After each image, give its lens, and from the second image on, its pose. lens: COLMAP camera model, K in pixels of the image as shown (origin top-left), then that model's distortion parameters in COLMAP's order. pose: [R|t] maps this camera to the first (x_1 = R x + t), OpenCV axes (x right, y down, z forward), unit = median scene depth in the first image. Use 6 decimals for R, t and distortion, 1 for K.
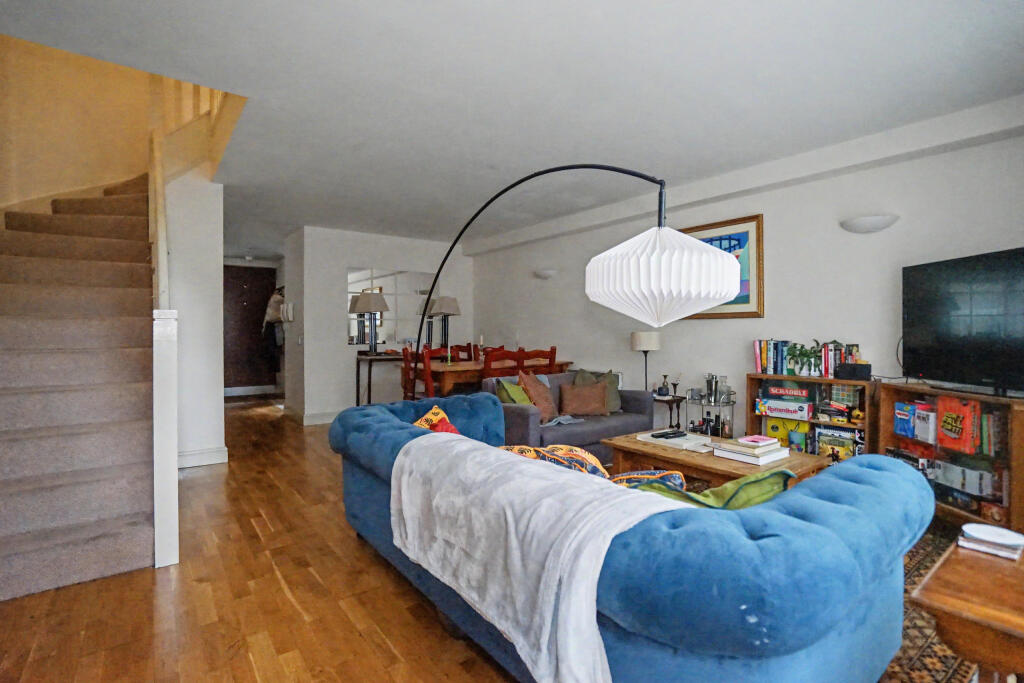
lens RADIAL K [[481.1, 0, 508.4], [0, 481.1, 339.1], [0, 0, 1]] dist [-0.078079, 0.040036]
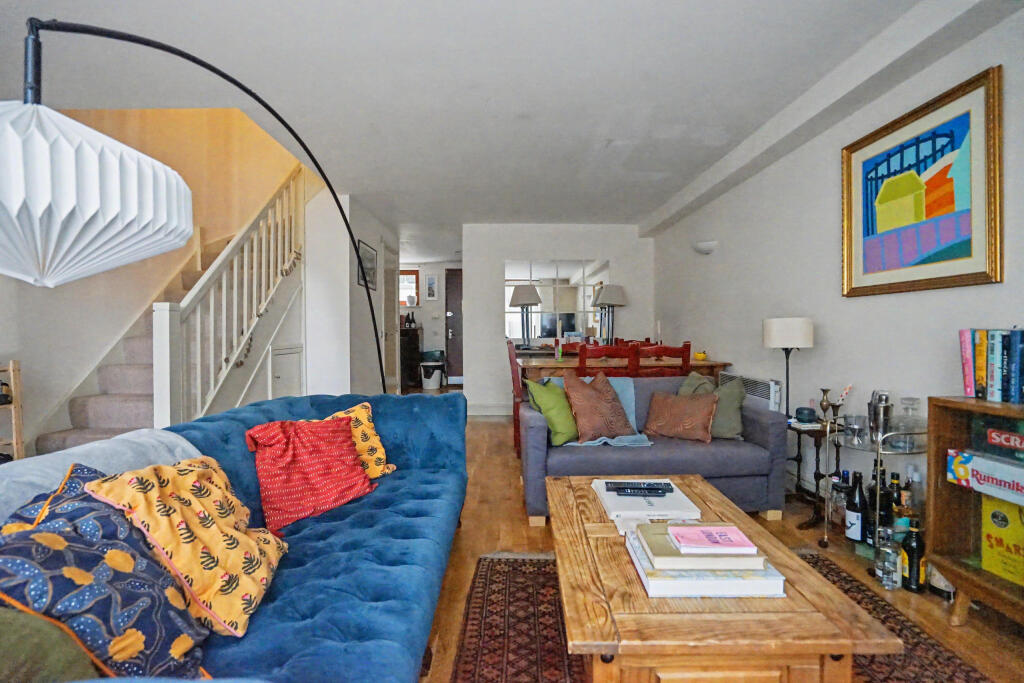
lens RADIAL K [[476.9, 0, 516.9], [0, 476.9, 338.1], [0, 0, 1]] dist [0.001022, 0.000421]
pose [[0.817720, 0.004891, -0.575595, 0.408853], [-0.002165, 0.999983, 0.005422, 0.008674], [0.575612, -0.003188, 0.817717, 0.311582]]
